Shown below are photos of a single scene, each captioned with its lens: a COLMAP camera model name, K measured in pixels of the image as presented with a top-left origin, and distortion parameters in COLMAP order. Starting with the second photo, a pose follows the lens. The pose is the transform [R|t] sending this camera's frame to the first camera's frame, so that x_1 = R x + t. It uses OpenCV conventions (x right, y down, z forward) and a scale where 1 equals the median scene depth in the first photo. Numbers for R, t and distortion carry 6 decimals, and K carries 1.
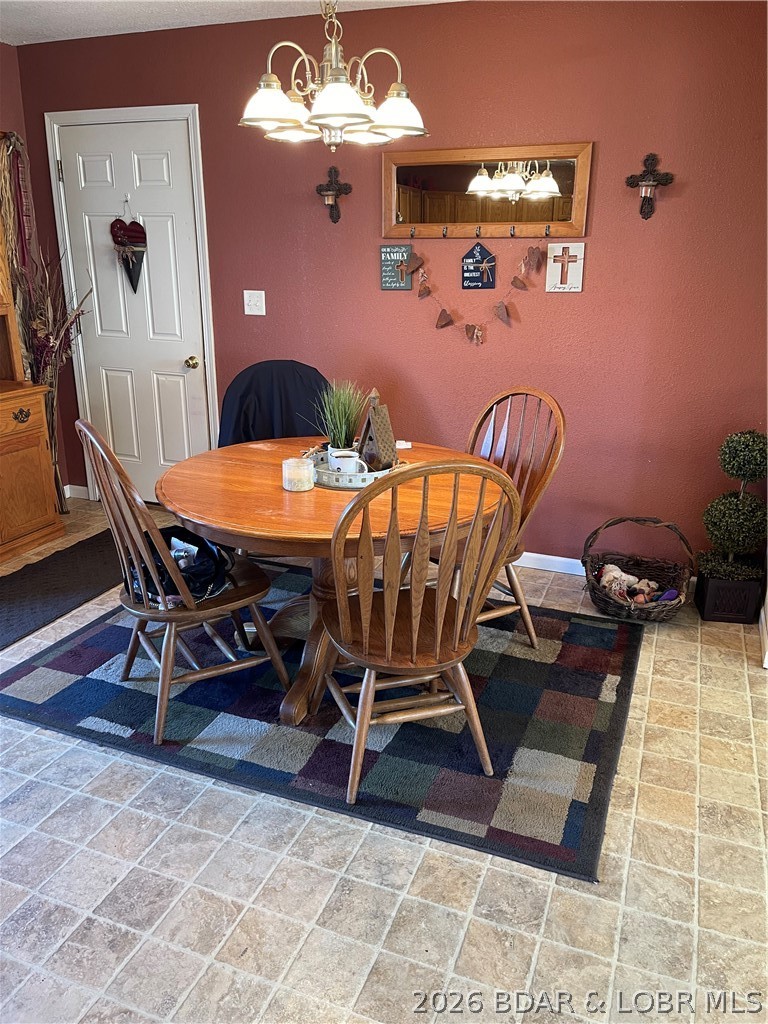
lens RADIAL K [[775.7, 0, 384.6], [0, 775.7, 514.0], [0, 0, 1]] dist [0.037417, -0.015641]
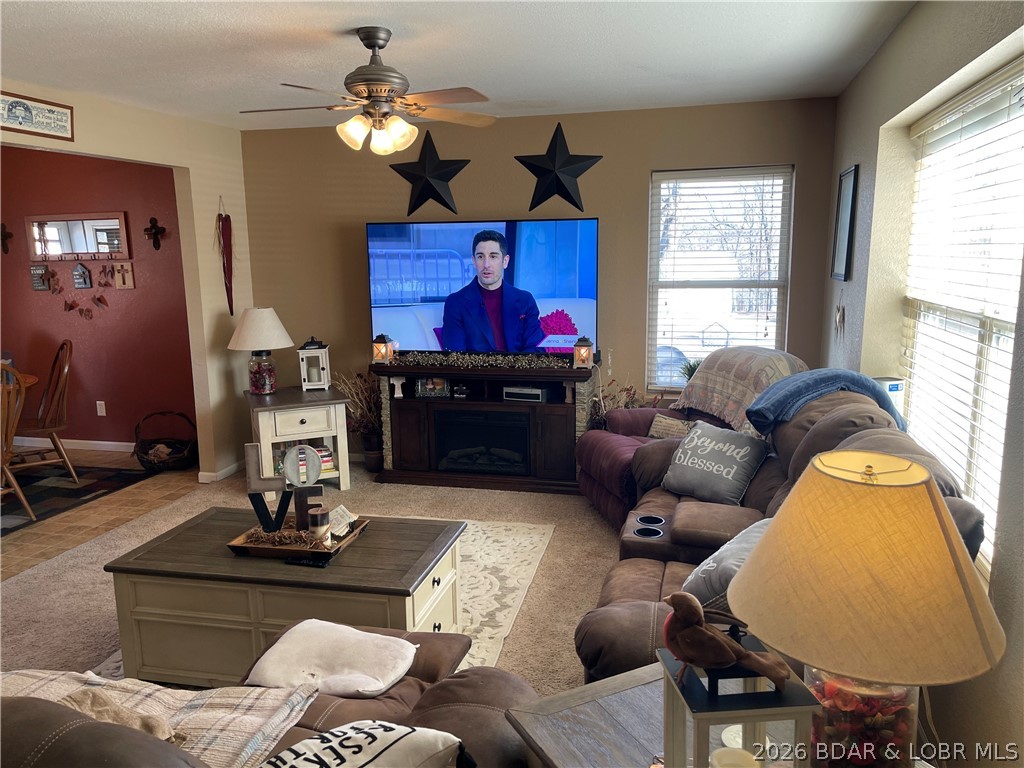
lens RADIAL K [[775.7, 0, 511.7], [0, 775.7, 382.2], [0, 0, 1]] dist [0.037417, -0.015641]
pose [[0.991313, -0.049509, 0.121852, 0.890280], [0.067289, 0.986930, -0.146429, 0.250595], [-0.113010, 0.153356, 0.981688, -0.834904]]
